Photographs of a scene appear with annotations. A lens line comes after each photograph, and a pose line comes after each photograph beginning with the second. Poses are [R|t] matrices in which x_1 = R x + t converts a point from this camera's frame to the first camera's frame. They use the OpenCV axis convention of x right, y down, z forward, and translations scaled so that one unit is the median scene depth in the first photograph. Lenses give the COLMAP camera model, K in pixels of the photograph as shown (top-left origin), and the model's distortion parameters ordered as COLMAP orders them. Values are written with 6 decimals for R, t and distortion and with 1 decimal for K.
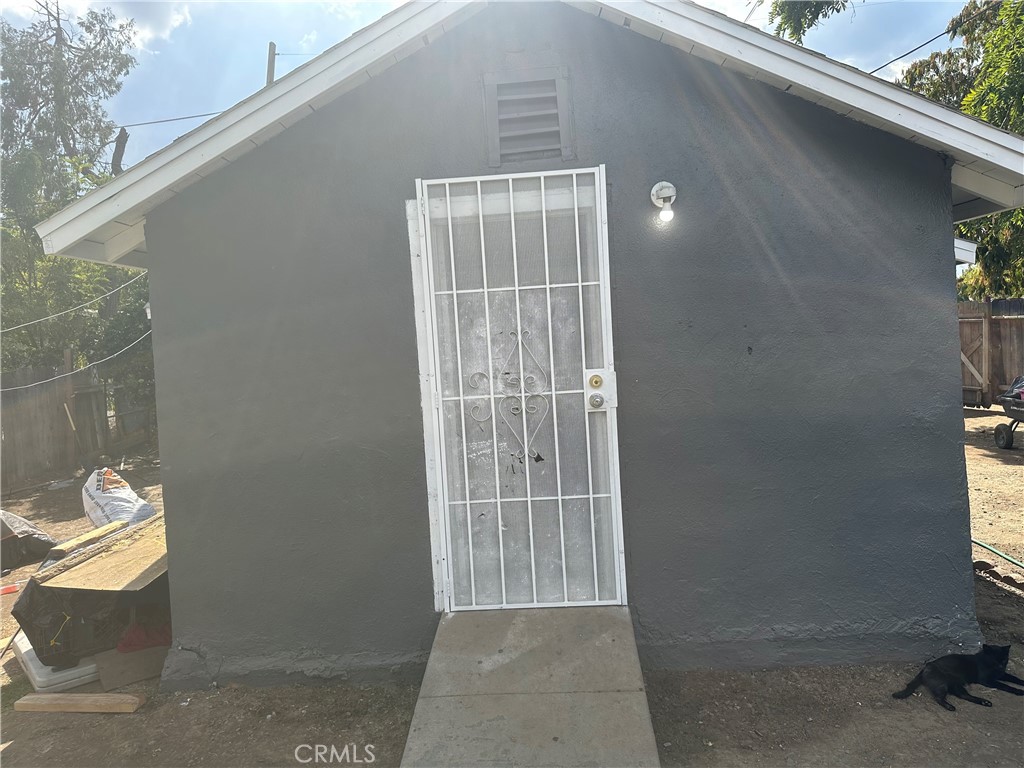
lens RADIAL K [[729.1, 0, 512.0], [0, 729.1, 384.0], [0, 0, 1]] dist [0.069498, -0.102873]
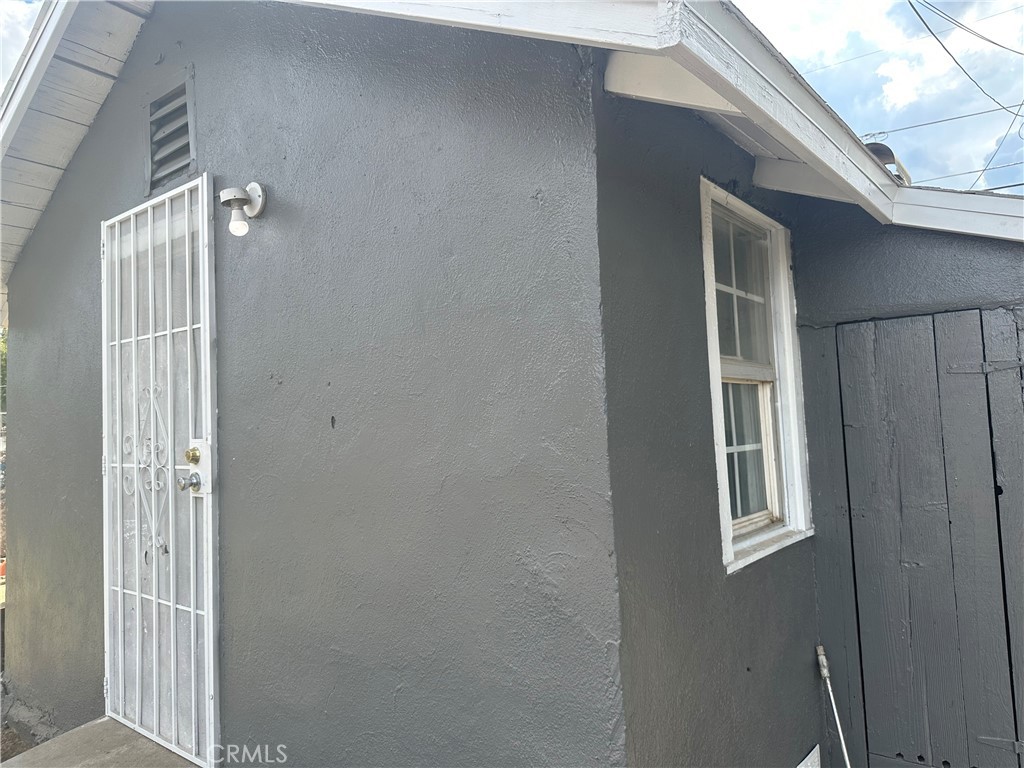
lens RADIAL K [[730.0, 0, 512.0], [0, 730.0, 384.0], [0, 0, 1]] dist [0.001647, -0.009328]
pose [[0.801919, 0.006103, -0.597402, 0.822519], [-0.058439, 0.995954, -0.068270, -0.044389], [0.594568, 0.089658, 0.799031, 0.587099]]
